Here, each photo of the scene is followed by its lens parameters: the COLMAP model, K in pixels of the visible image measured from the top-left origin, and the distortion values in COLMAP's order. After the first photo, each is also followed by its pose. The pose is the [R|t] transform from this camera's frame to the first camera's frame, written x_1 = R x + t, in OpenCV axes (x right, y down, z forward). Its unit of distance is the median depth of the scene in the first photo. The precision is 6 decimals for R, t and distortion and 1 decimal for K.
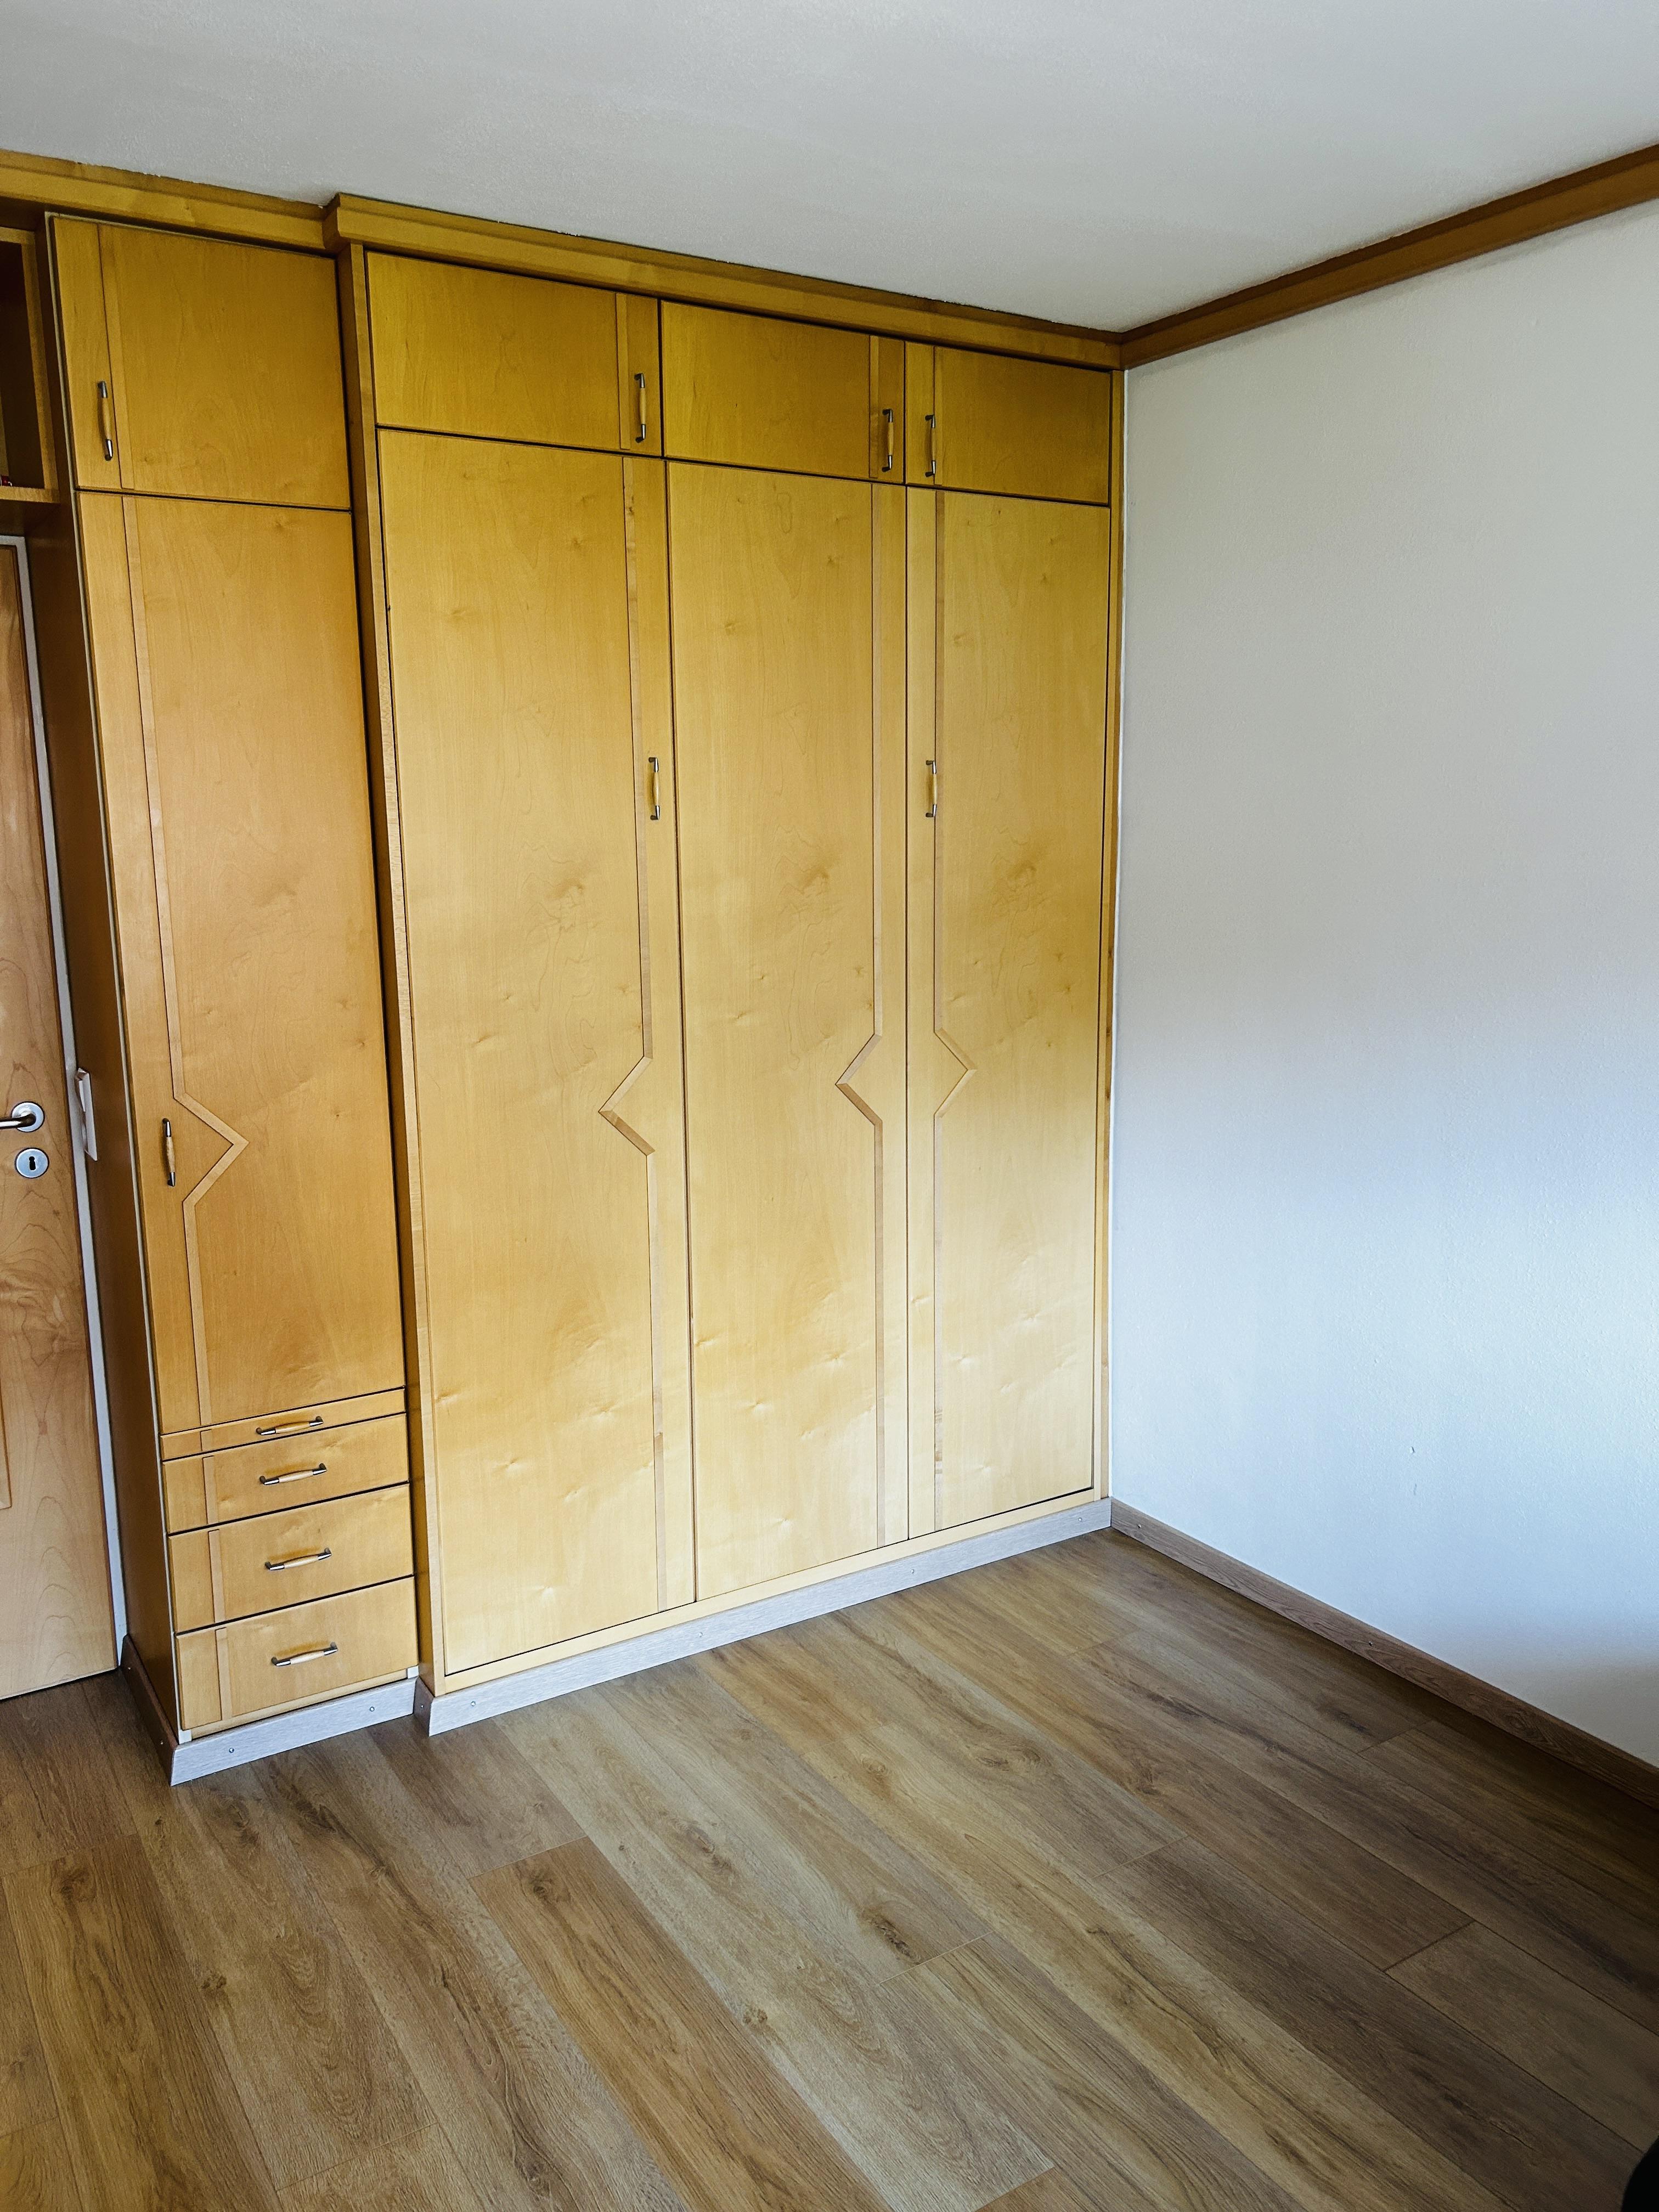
lens RADIAL K [[1661.6, 0, 796.4], [0, 1661.6, 1107.9], [0, 0, 1]] dist [0.063941, -0.070840]
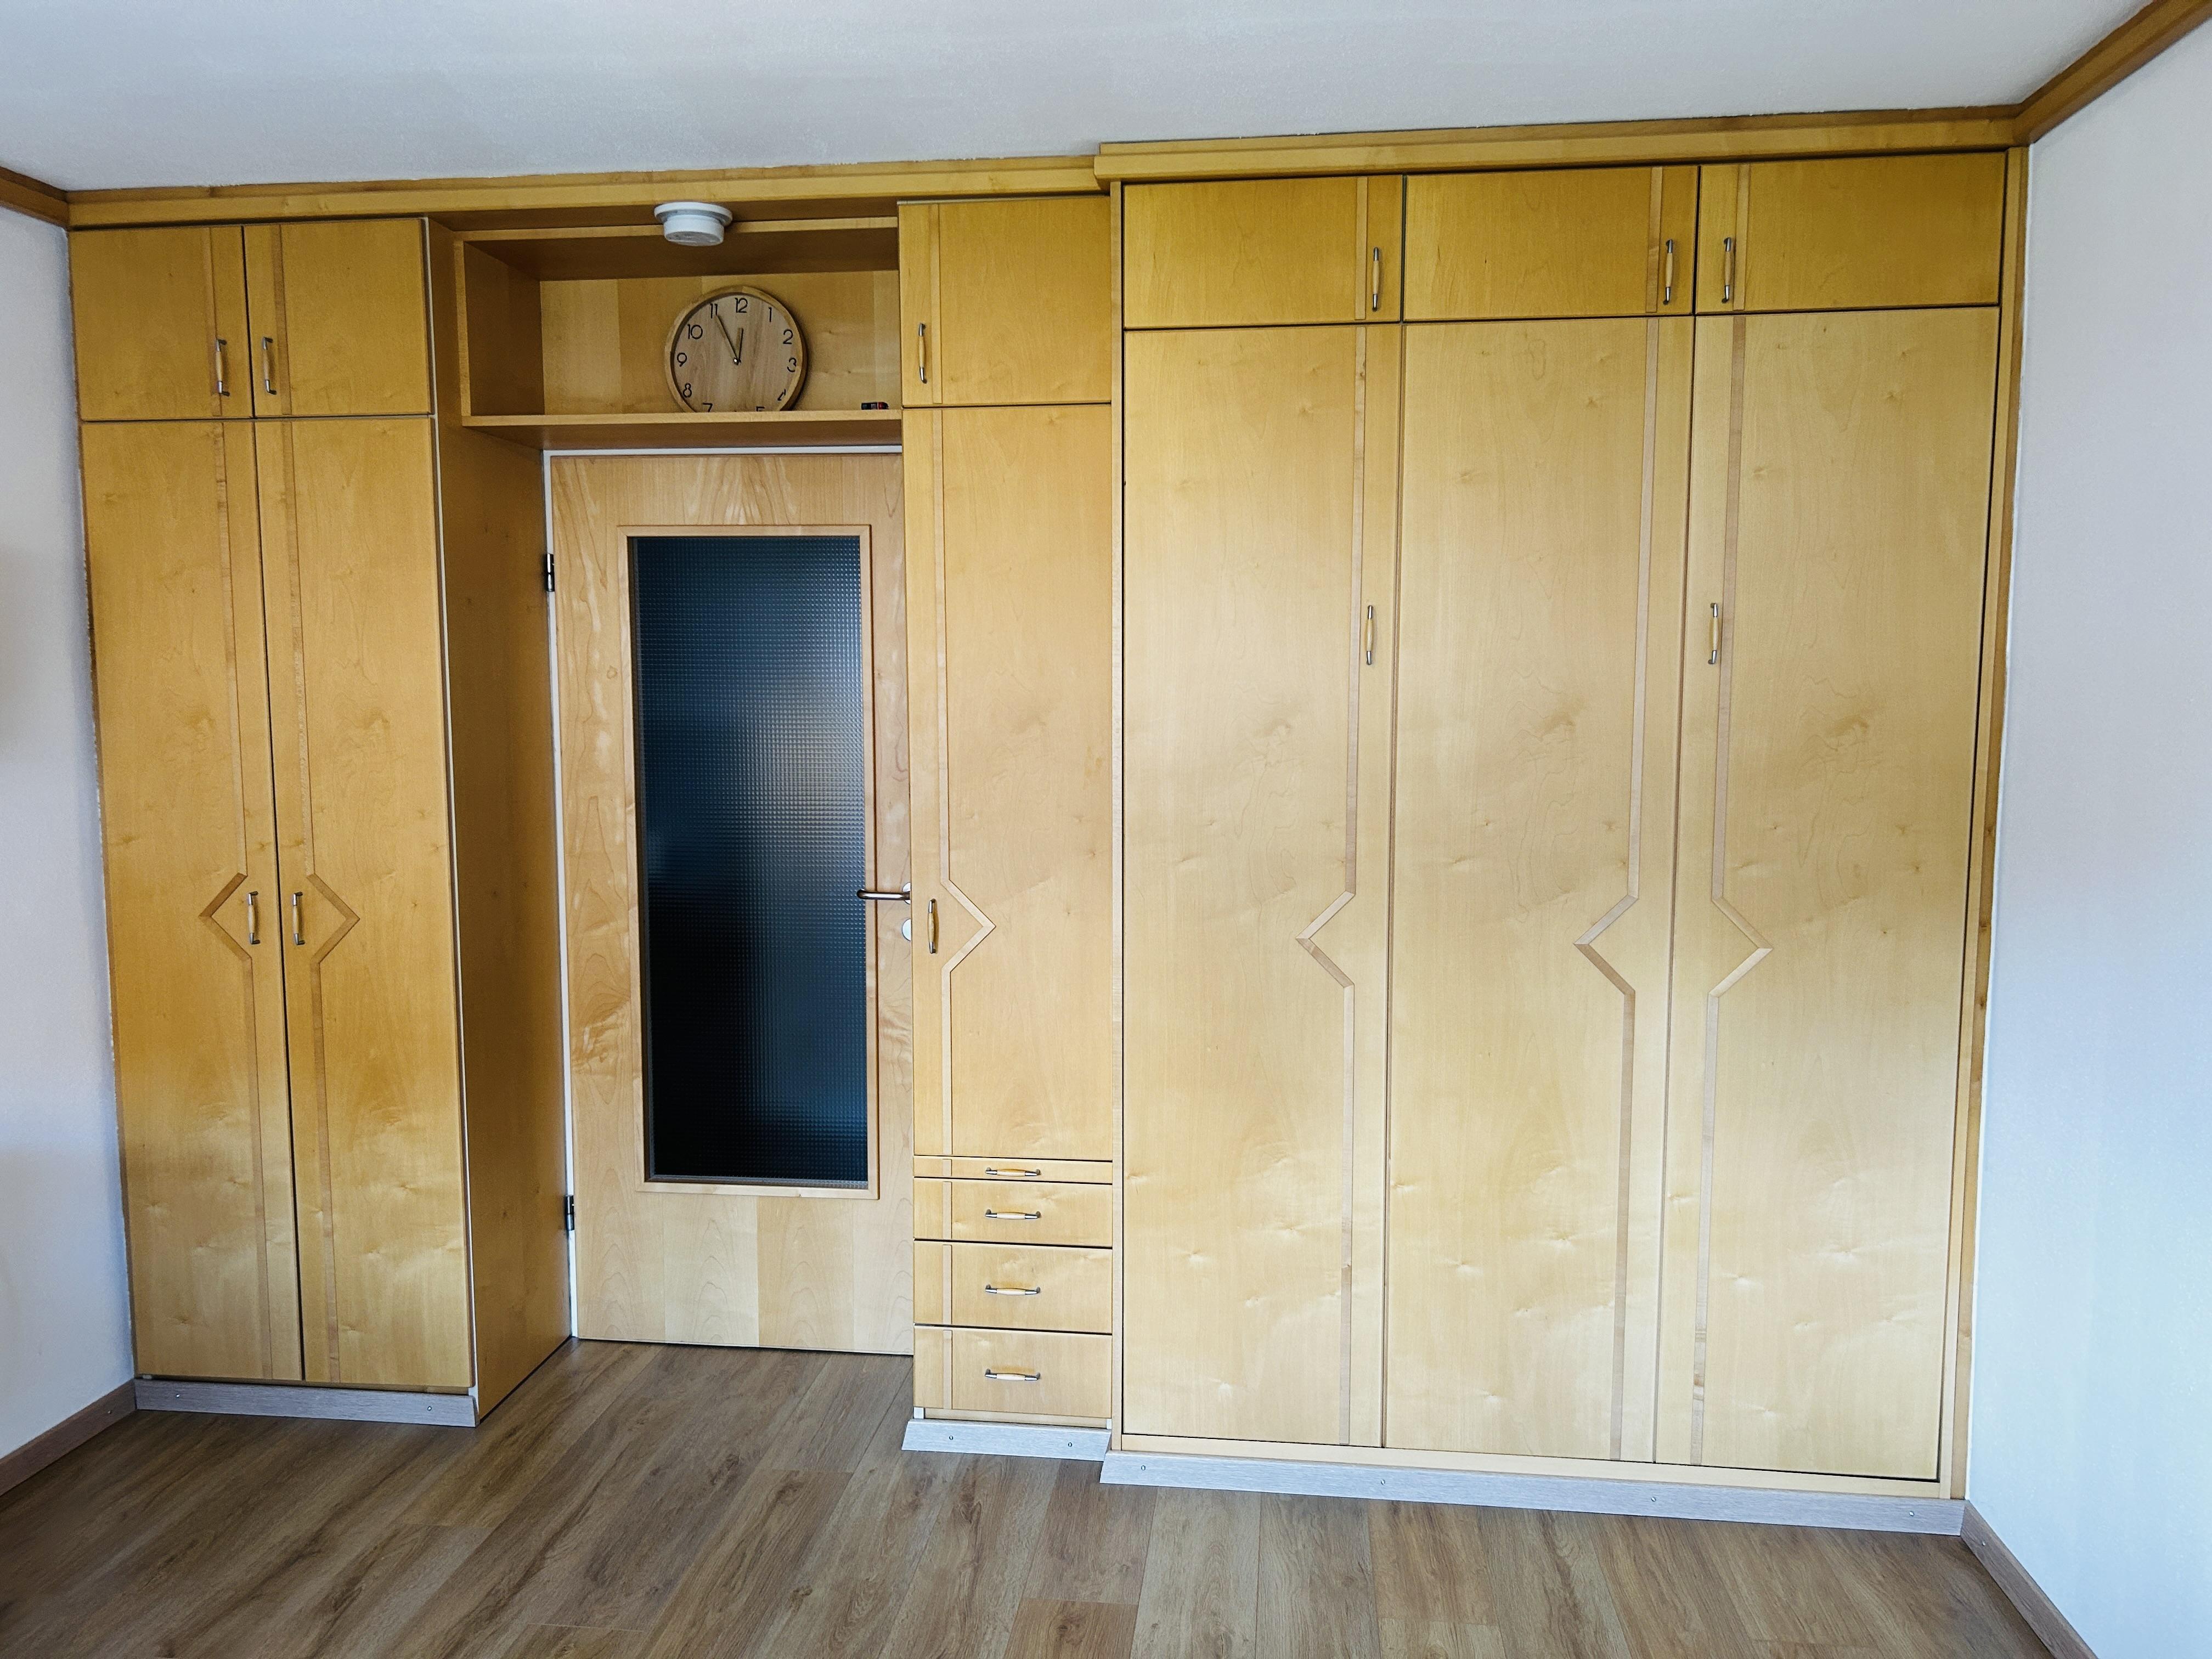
lens RADIAL K [[1661.6, 0, 1114.4], [0, 1661.6, 866.3], [0, 0, 1]] dist [0.063941, -0.070840]
pose [[0.785105, 0.080051, -0.614168, 0.449900], [-0.120435, 0.992416, -0.024602, -0.003491], [0.607541, 0.093283, 0.788792, 0.099265]]
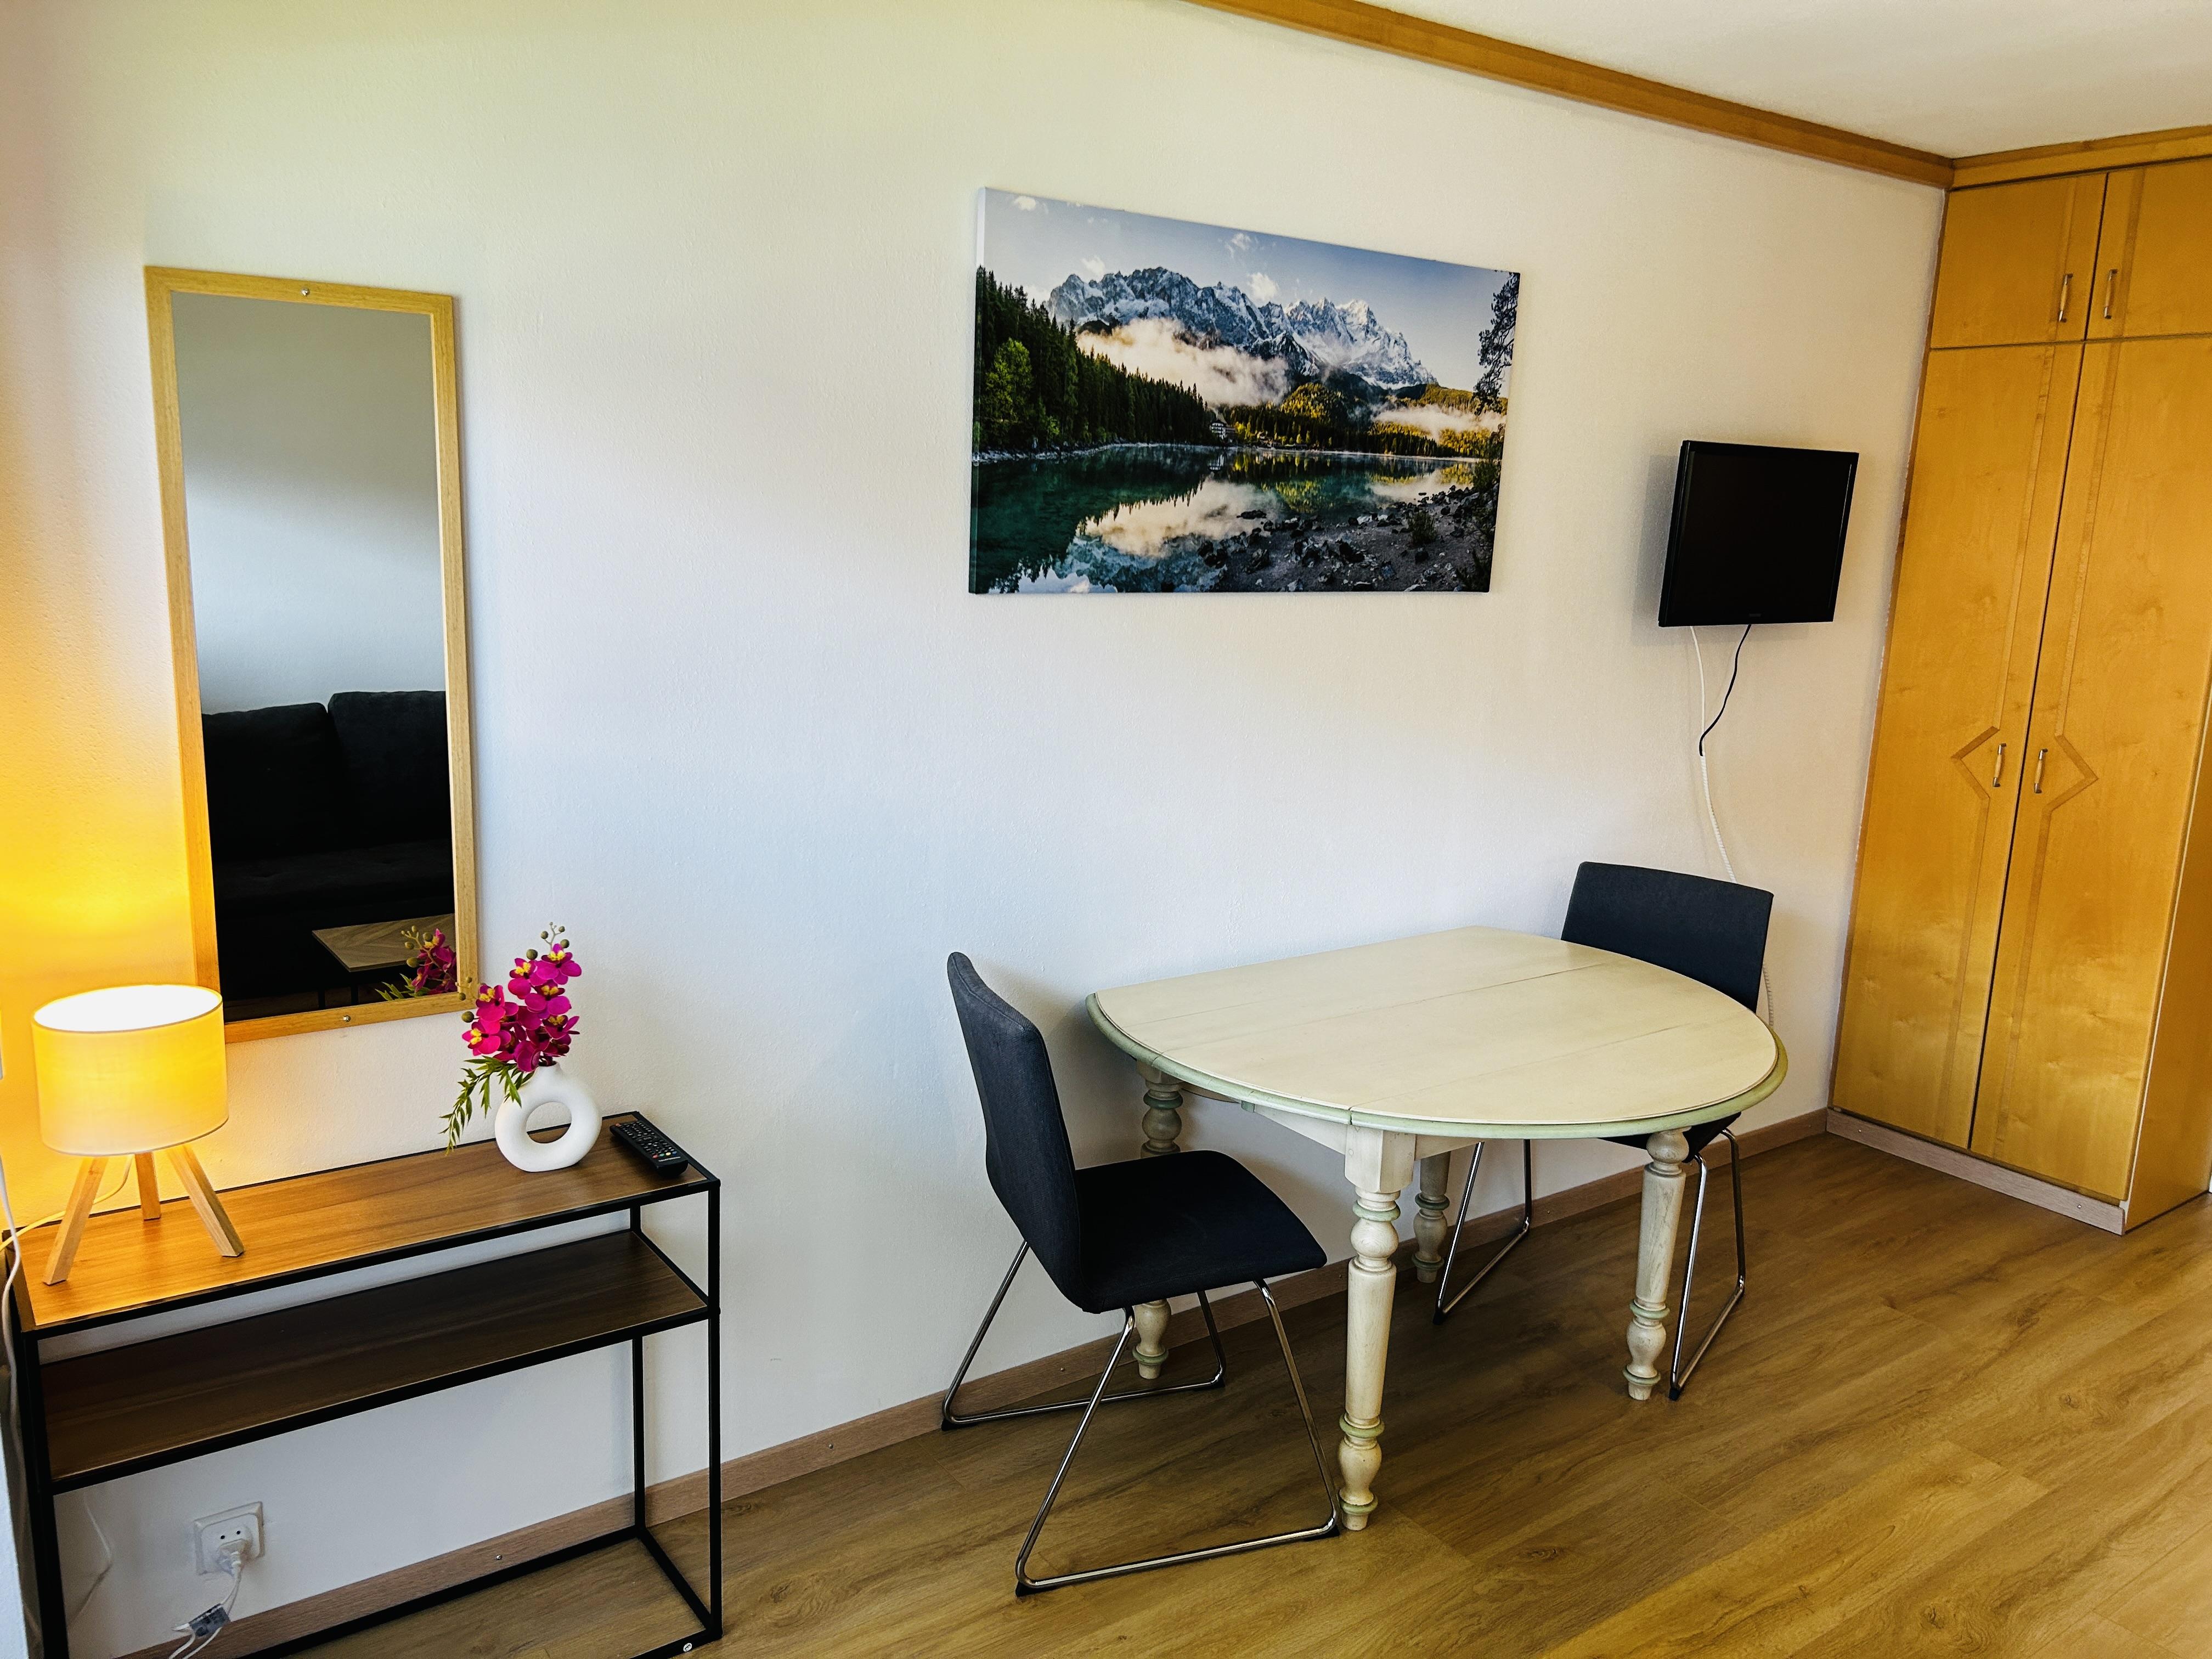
lens RADIAL K [[1661.6, 0, 1112.0], [0, 1661.6, 835.4], [0, 0, 1]] dist [0.063941, -0.070840]
pose [[0.063816, 0.207641, -0.976121, 0.606484], [-0.218543, 0.957281, 0.189345, 0.028685], [0.973738, 0.201241, 0.106468, -0.209625]]
